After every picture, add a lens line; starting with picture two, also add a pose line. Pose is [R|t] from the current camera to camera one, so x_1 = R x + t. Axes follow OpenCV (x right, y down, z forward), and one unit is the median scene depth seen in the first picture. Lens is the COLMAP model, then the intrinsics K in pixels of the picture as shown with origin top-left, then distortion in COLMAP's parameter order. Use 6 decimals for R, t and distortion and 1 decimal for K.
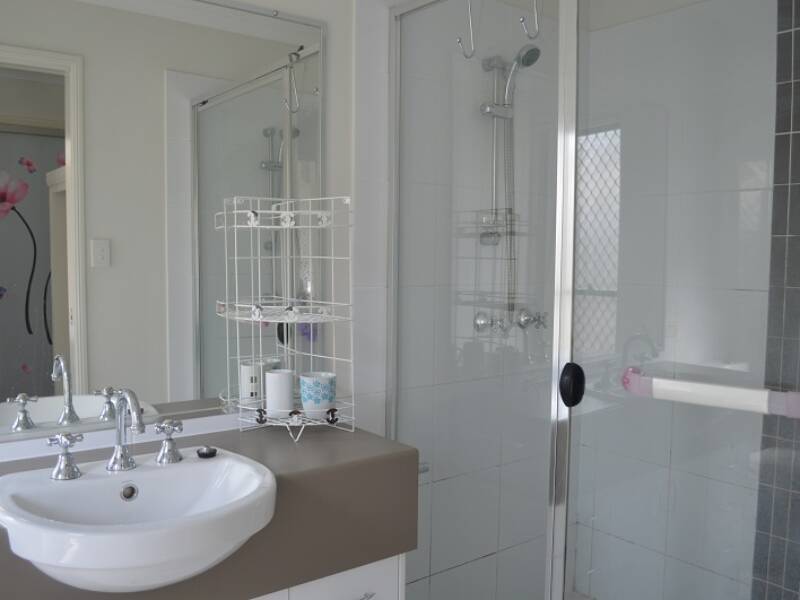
lens RADIAL K [[724.0, 0, 400.0], [0, 724.0, 300.0], [0, 0, 1]] dist [-0.064113, -0.024019]
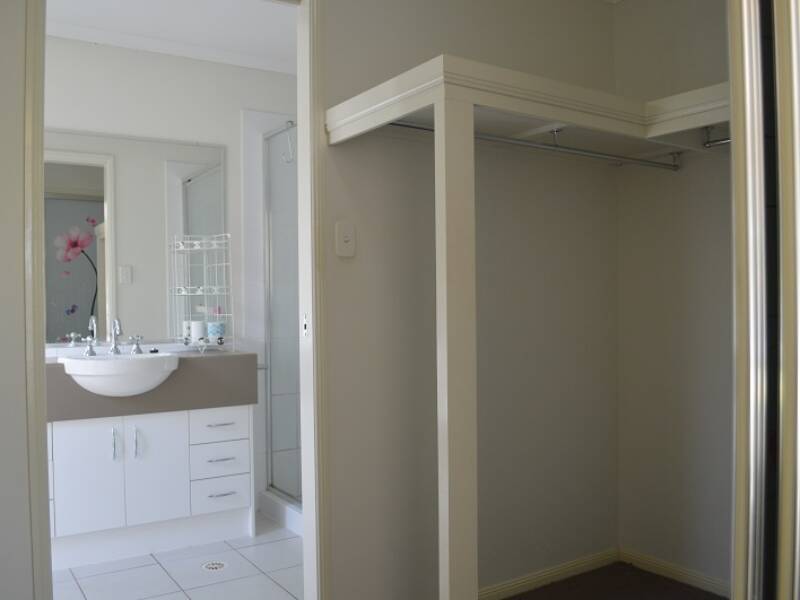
lens RADIAL K [[724.0, 0, 400.0], [0, 724.0, 300.0], [0, 0, 1]] dist [-0.064113, -0.024019]
pose [[0.996863, -0.020907, -0.076335, 0.466167], [0.015988, 0.997790, -0.064494, 0.152175], [0.077515, 0.063071, 0.994994, -0.810763]]
